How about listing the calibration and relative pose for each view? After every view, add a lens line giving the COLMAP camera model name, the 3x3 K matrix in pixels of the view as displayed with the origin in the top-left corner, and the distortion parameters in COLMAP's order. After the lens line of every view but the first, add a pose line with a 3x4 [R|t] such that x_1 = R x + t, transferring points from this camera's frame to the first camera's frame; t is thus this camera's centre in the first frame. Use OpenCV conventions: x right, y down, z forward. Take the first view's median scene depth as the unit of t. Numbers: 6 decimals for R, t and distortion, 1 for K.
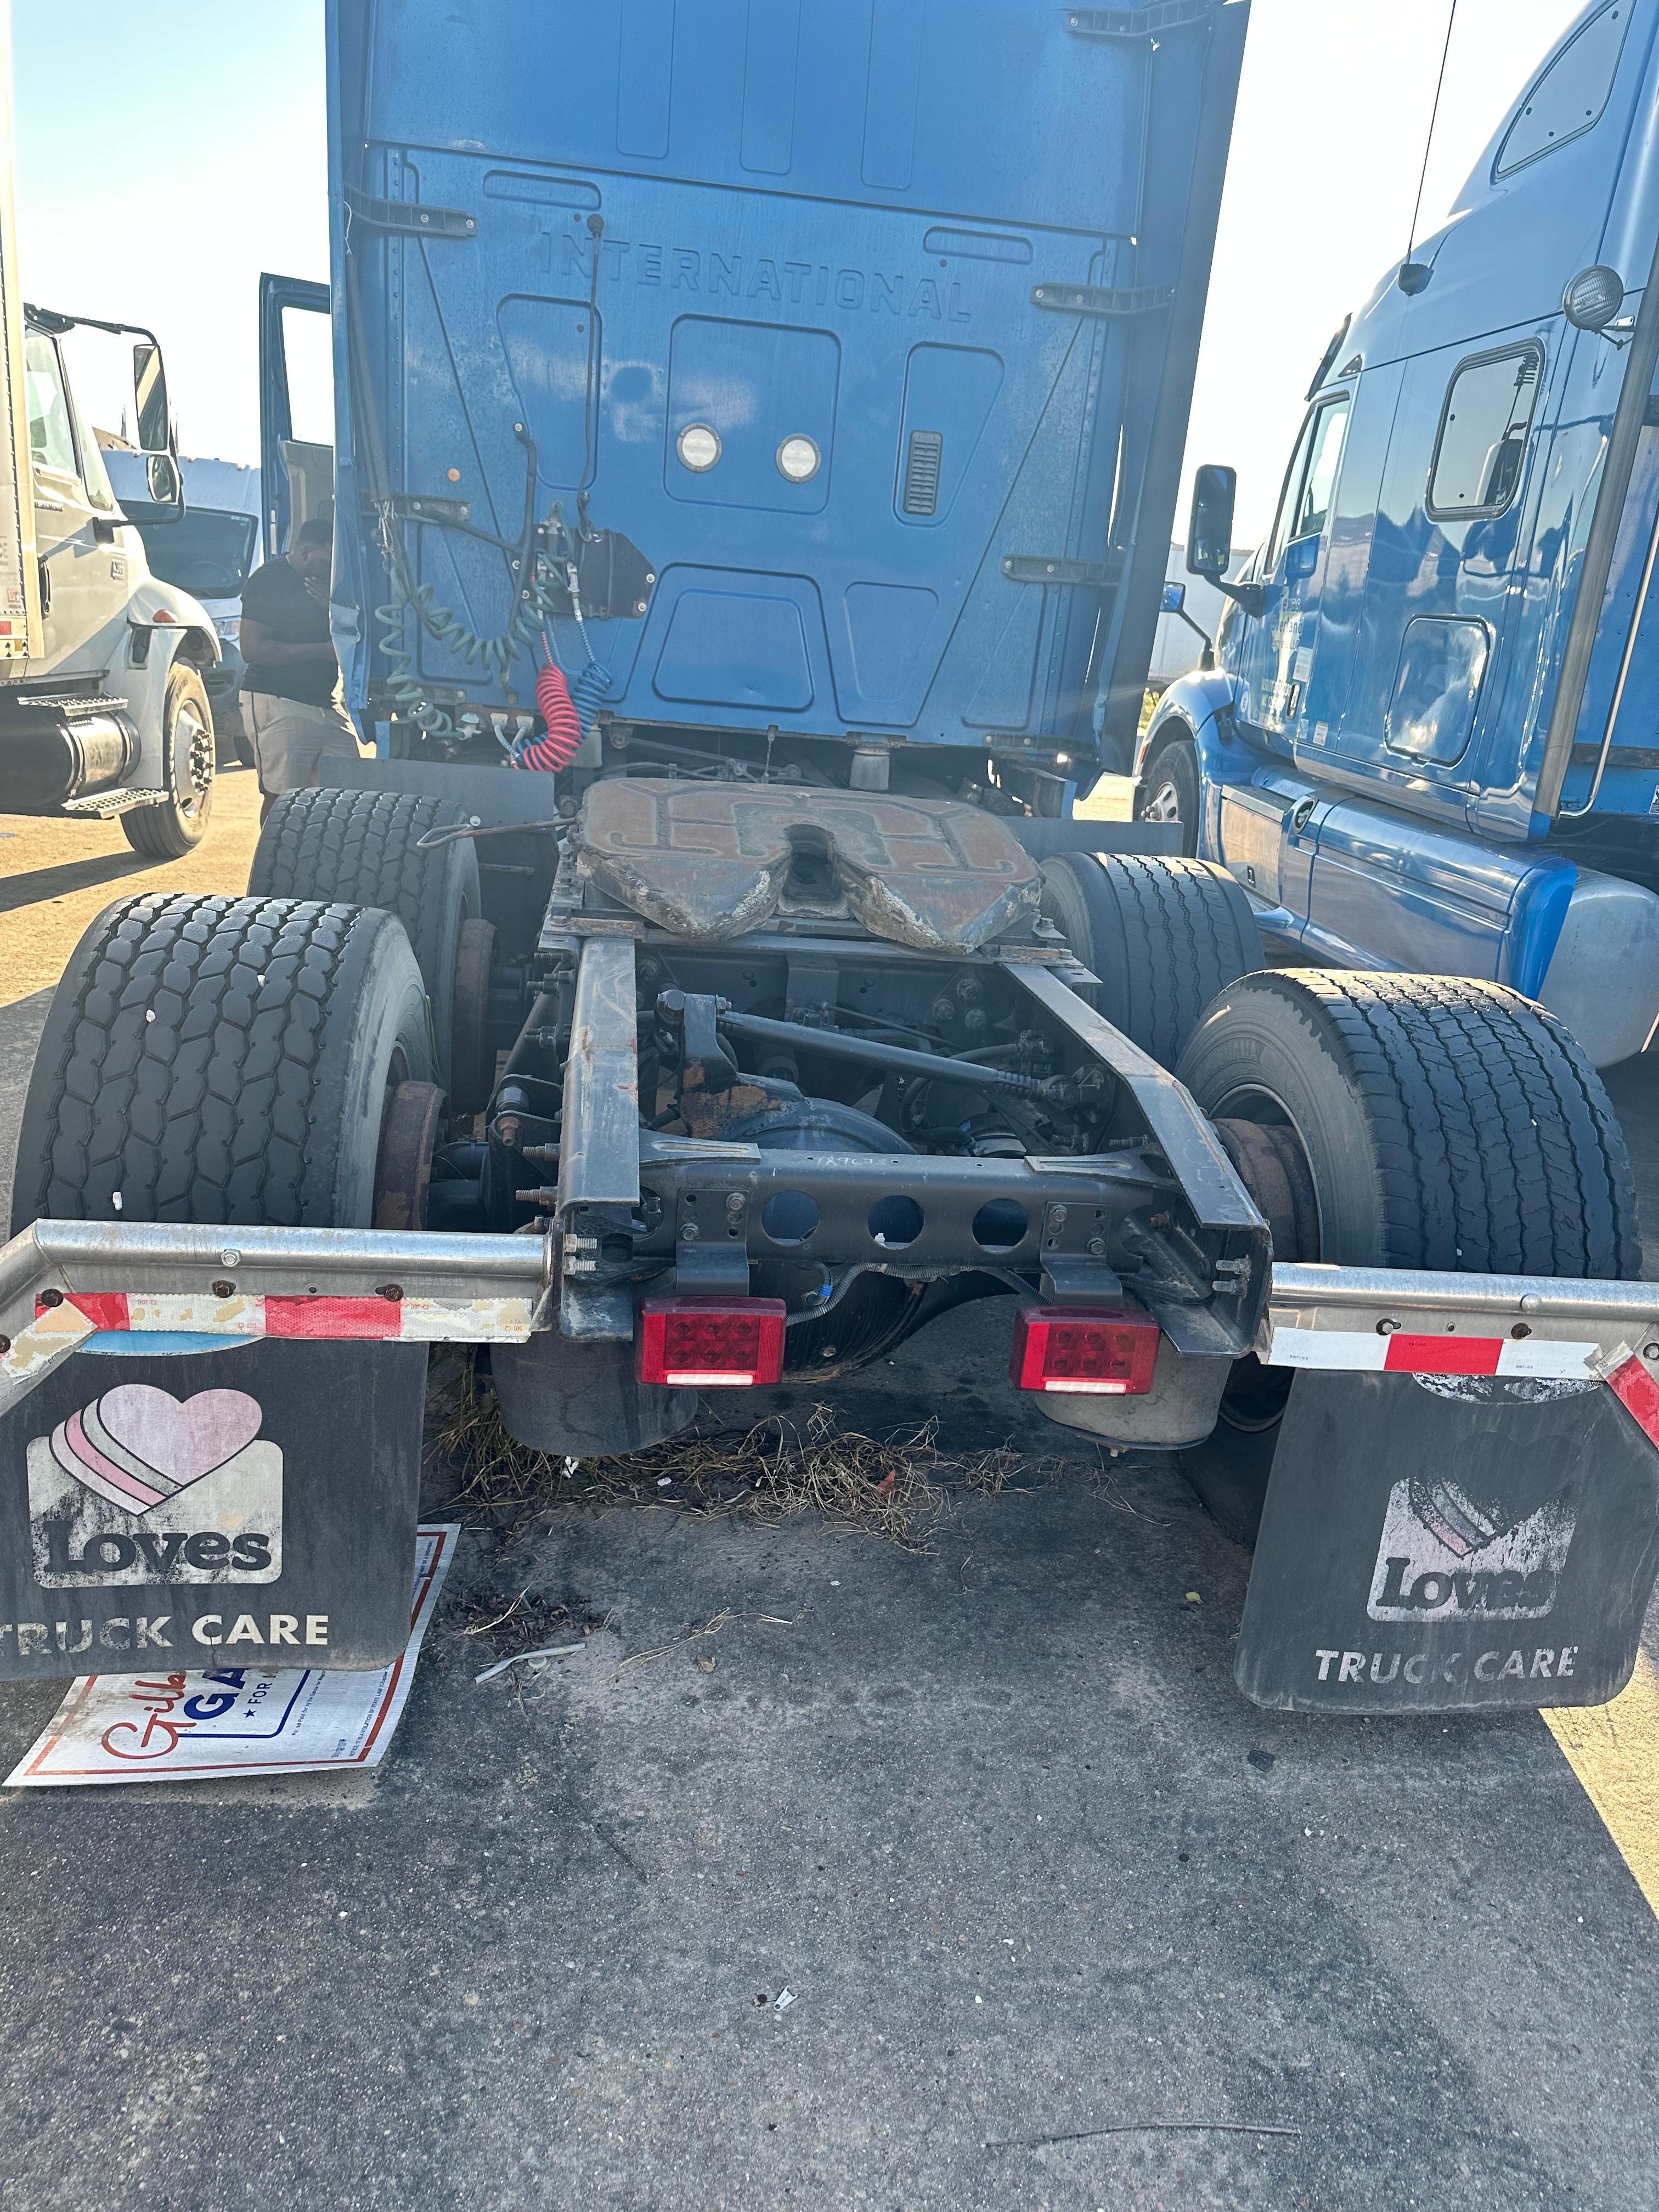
lens RADIAL K [[1549.4, 0, 827.7], [0, 1549.4, 1159.9], [0, 0, 1]] dist [0.002752, -0.110583]
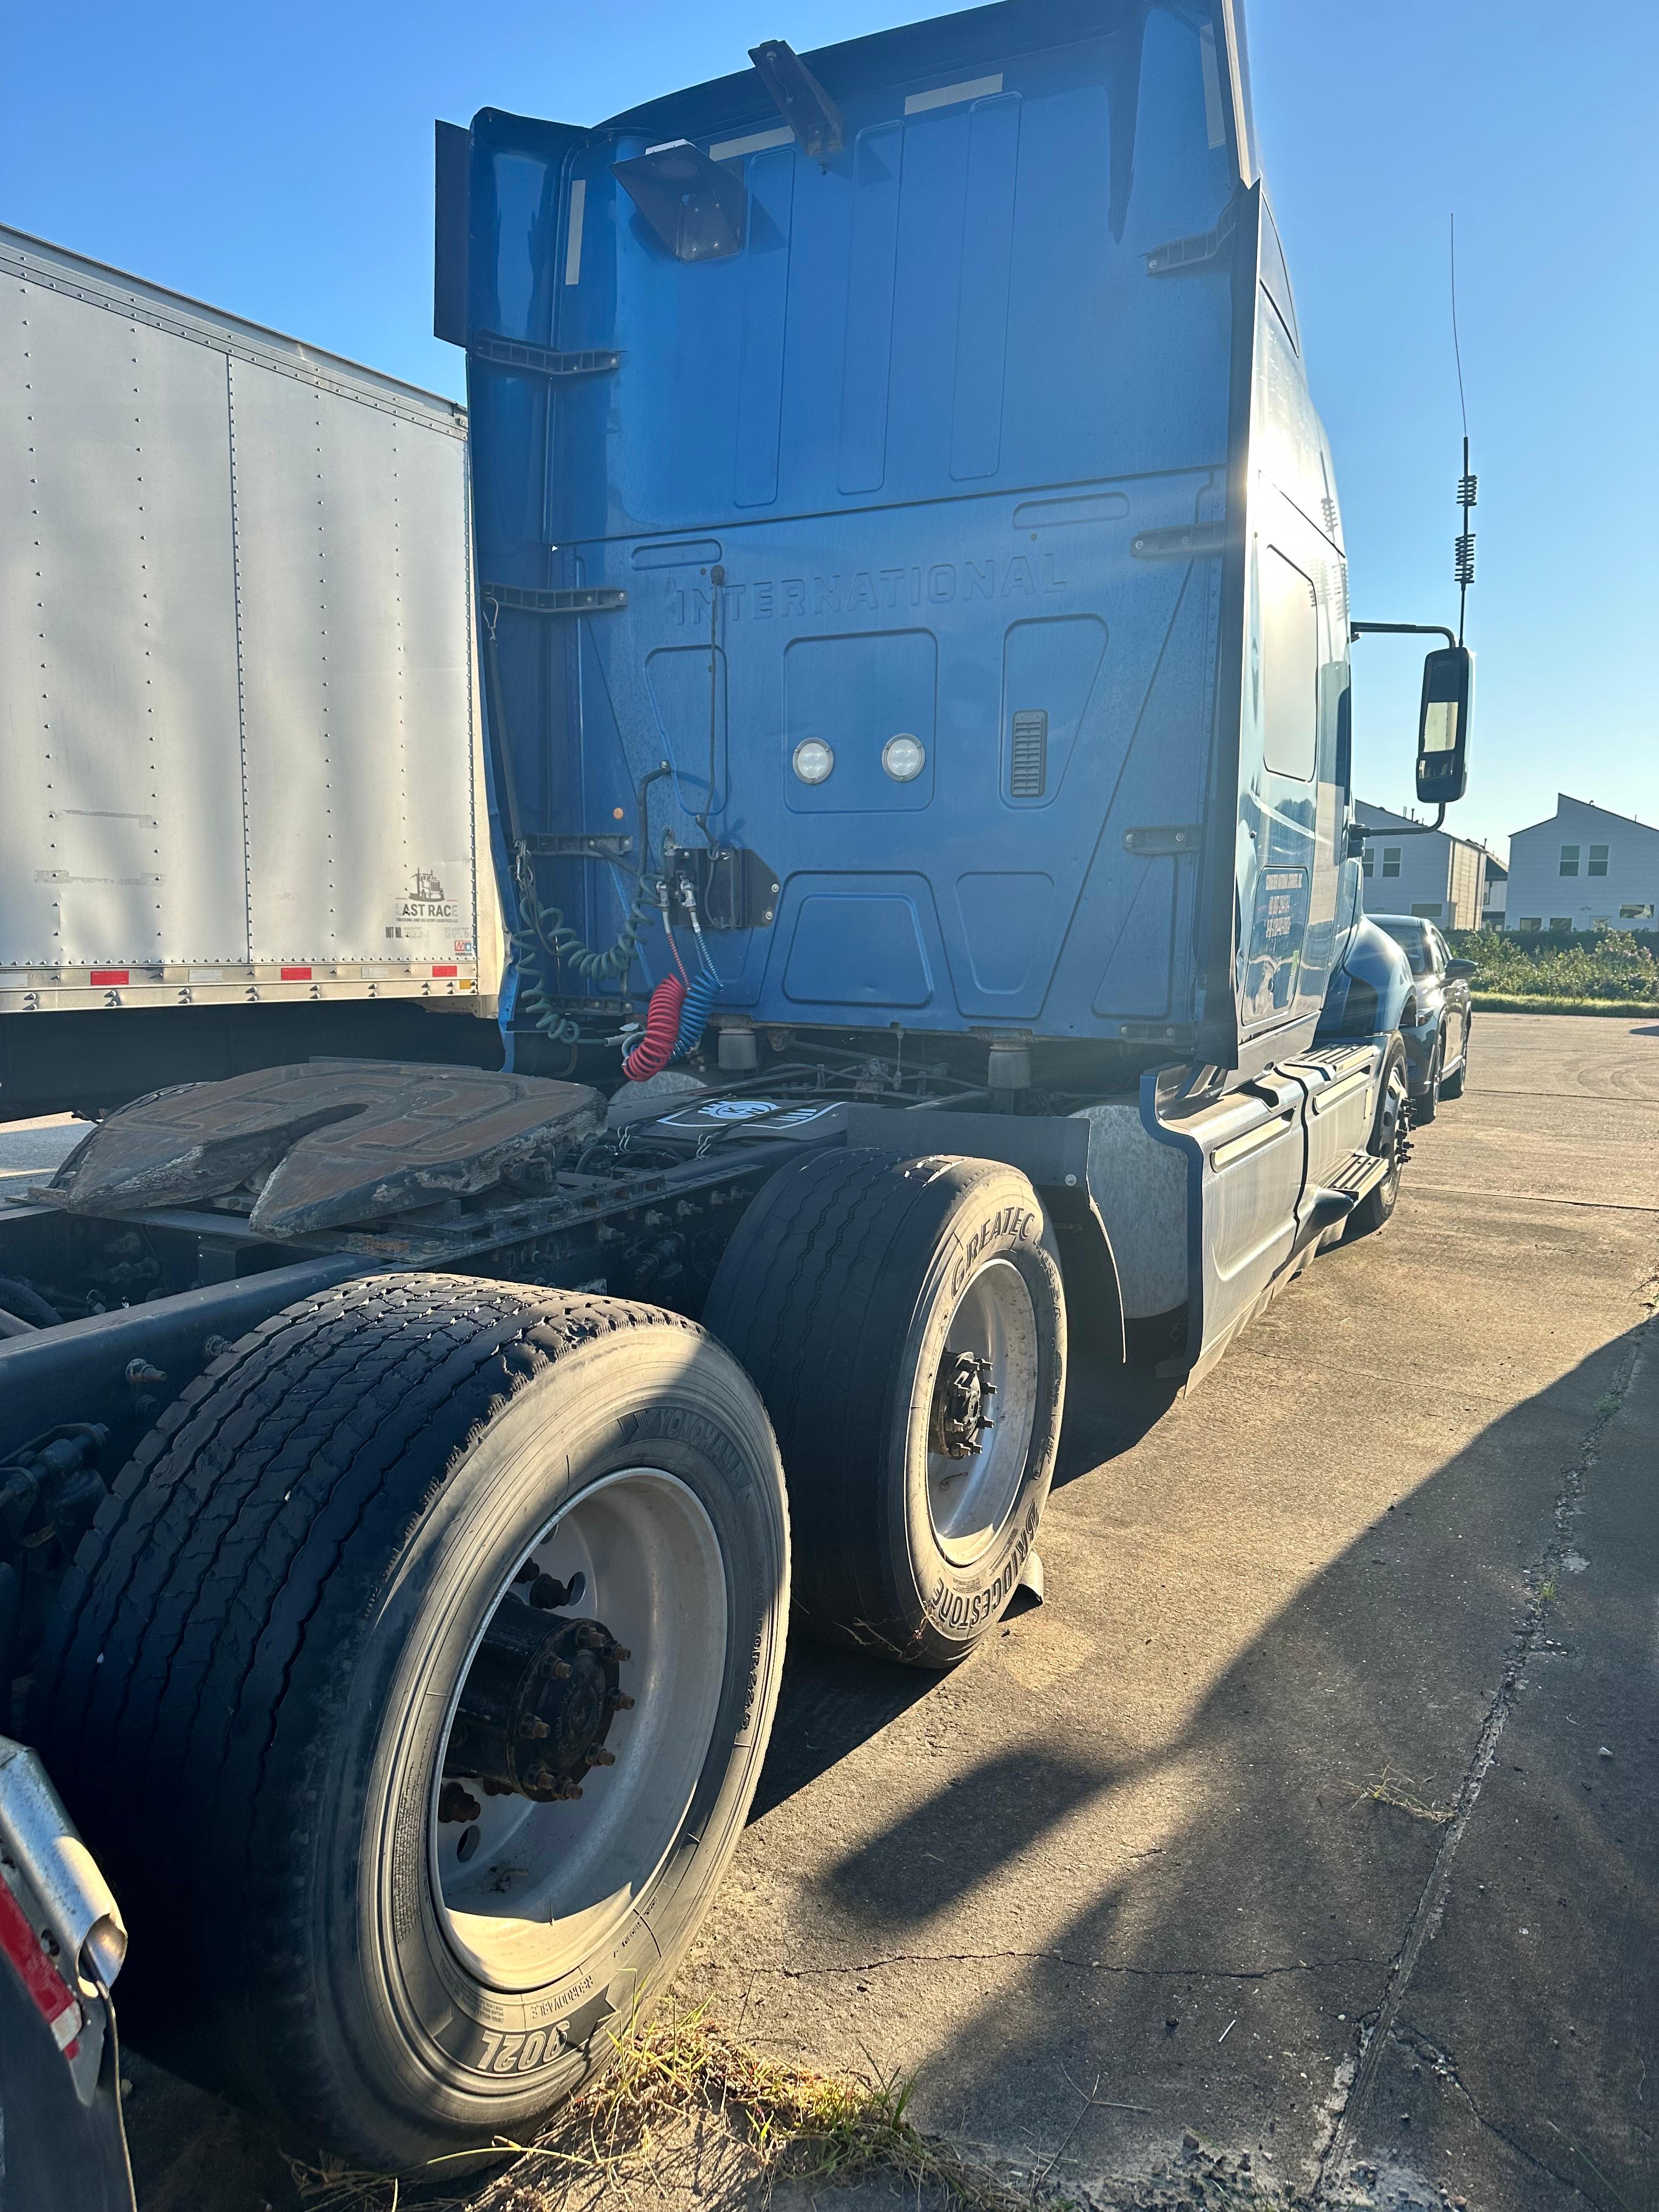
lens RADIAL K [[1549.4, 0, 827.7], [0, 1549.4, 1159.9], [0, 0, 1]] dist [0.002752, -0.110583]
pose [[0.802850, 0.017199, -0.595933, 0.528260], [-0.138478, 0.977625, -0.158346, -0.041333], [0.579875, 0.209652, 0.787268, 0.247303]]
